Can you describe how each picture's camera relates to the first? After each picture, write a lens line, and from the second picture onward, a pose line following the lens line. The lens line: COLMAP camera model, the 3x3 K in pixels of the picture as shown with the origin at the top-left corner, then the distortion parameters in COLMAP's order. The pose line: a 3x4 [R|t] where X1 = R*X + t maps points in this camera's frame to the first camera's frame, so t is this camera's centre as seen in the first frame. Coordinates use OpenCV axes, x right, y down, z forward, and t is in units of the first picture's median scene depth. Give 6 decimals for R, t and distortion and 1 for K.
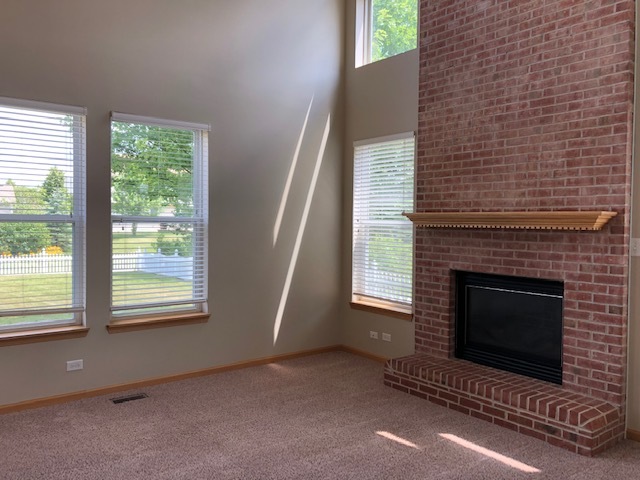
lens RADIAL K [[525.8, 0, 313.5], [0, 525.8, 238.9], [0, 0, 1]] dist [0.035943, -0.054279]
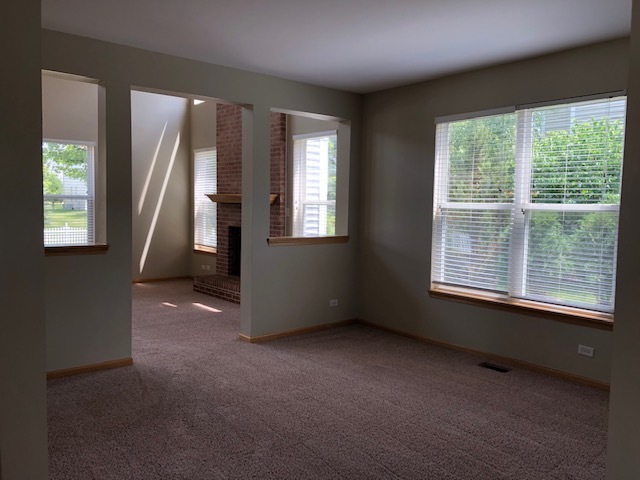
lens RADIAL K [[525.8, 0, 320.4], [0, 525.8, 239.9], [0, 0, 1]] dist [0.035943, -0.054279]
pose [[0.999331, 0.007063, 0.035881, 0.548728], [-0.008416, 0.999253, 0.037705, 0.037562], [-0.035588, -0.037982, 0.998645, -0.870219]]
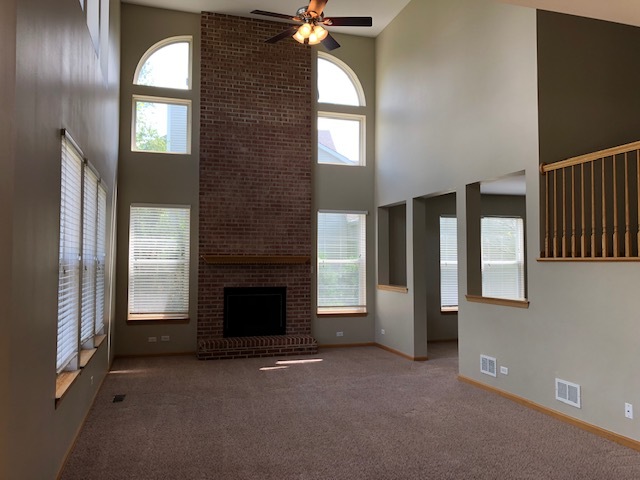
lens RADIAL K [[525.8, 0, 321.1], [0, 525.8, 237.6], [0, 0, 1]] dist [0.035943, -0.054279]
pose [[0.341739, 0.028918, 0.939350, -1.409636], [0.032328, 0.998573, -0.042503, -0.024729], [-0.939239, 0.044892, 0.340316, 0.084069]]
